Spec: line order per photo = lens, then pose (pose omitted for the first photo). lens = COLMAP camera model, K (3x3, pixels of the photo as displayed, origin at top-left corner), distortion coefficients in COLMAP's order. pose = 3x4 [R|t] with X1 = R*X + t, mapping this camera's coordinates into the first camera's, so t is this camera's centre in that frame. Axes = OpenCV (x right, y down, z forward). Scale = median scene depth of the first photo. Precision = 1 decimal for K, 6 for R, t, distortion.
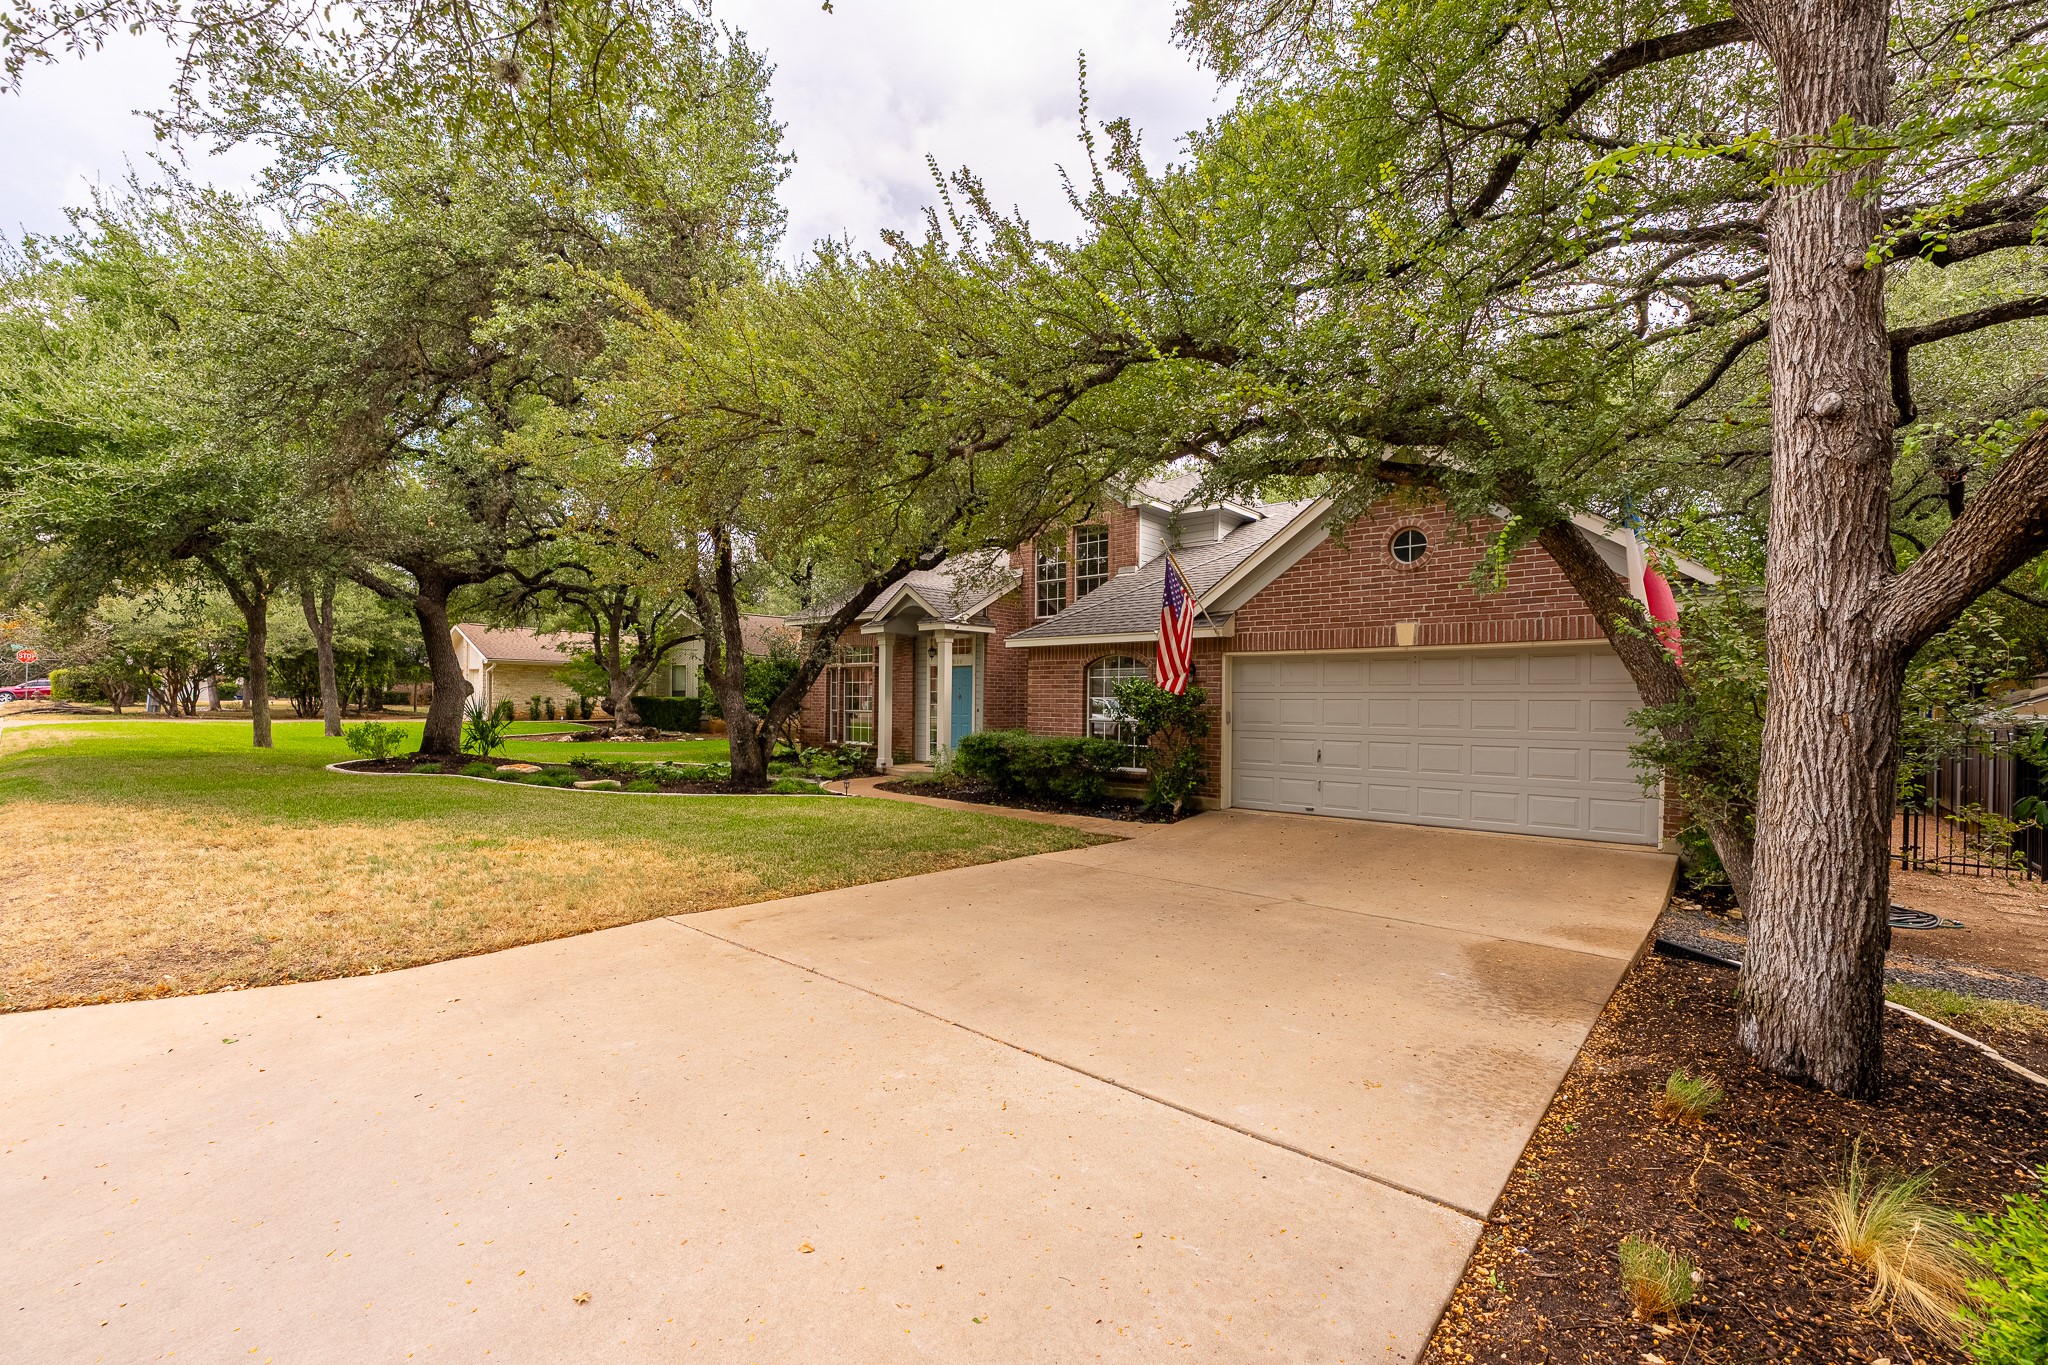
lens RADIAL K [[829.7, 0, 1022.3], [0, 829.7, 731.0], [0, 0, 1]] dist [-0.002551, -0.001098]
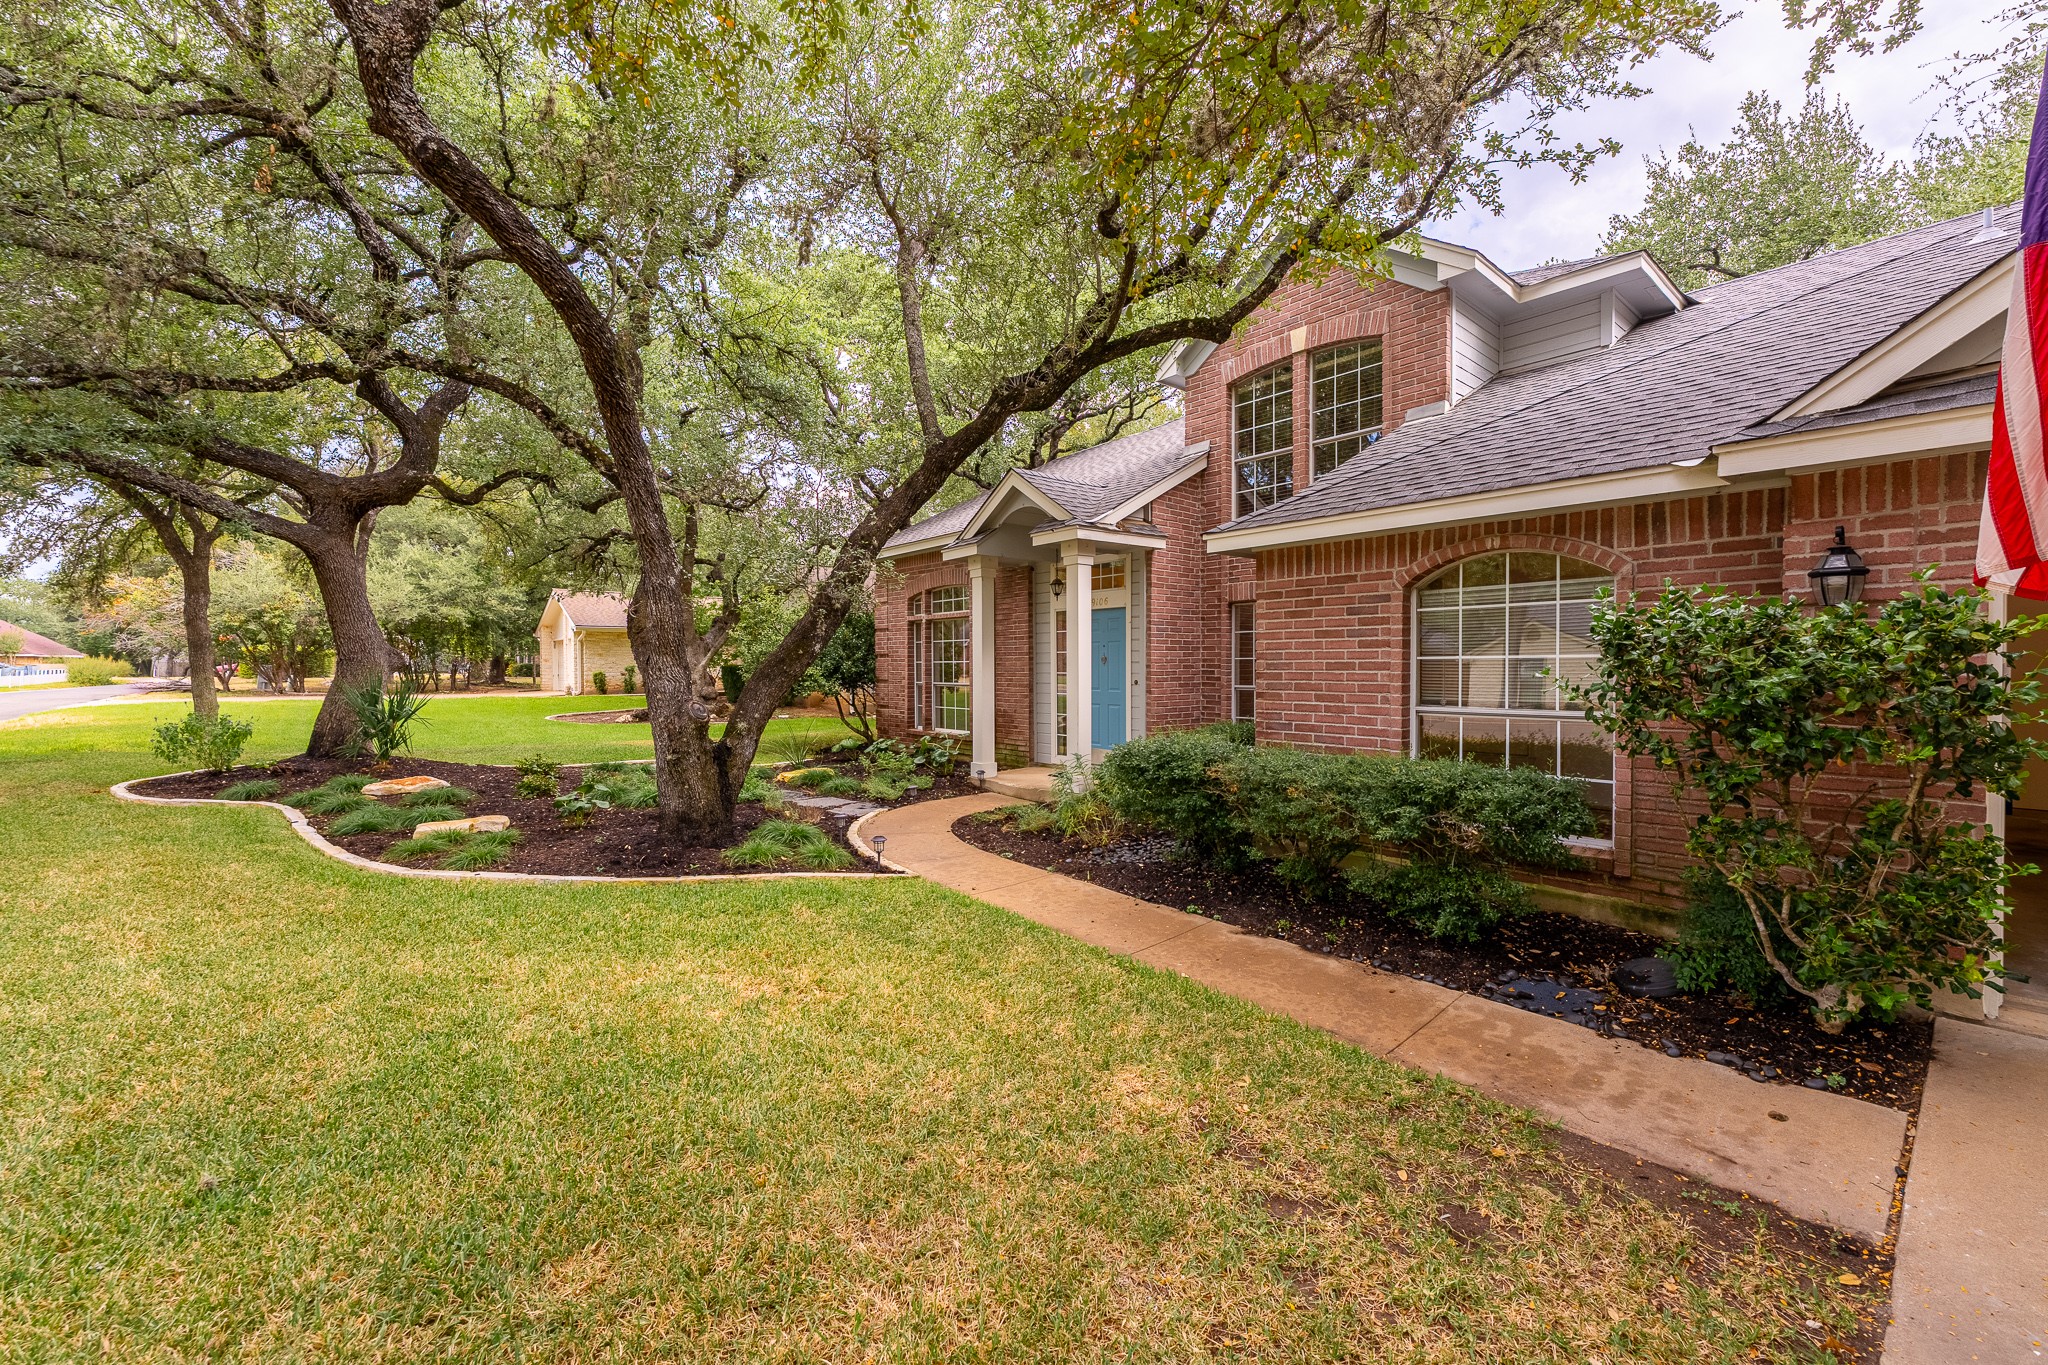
lens RADIAL K [[829.7, 0, 1025.0], [0, 829.7, 684.2], [0, 0, 1]] dist [-0.002551, -0.001098]
pose [[0.987181, -0.012720, -0.159095, -0.038349], [0.011037, 0.999873, -0.011456, -0.017966], [0.159220, 0.009553, 0.987197, 0.414153]]
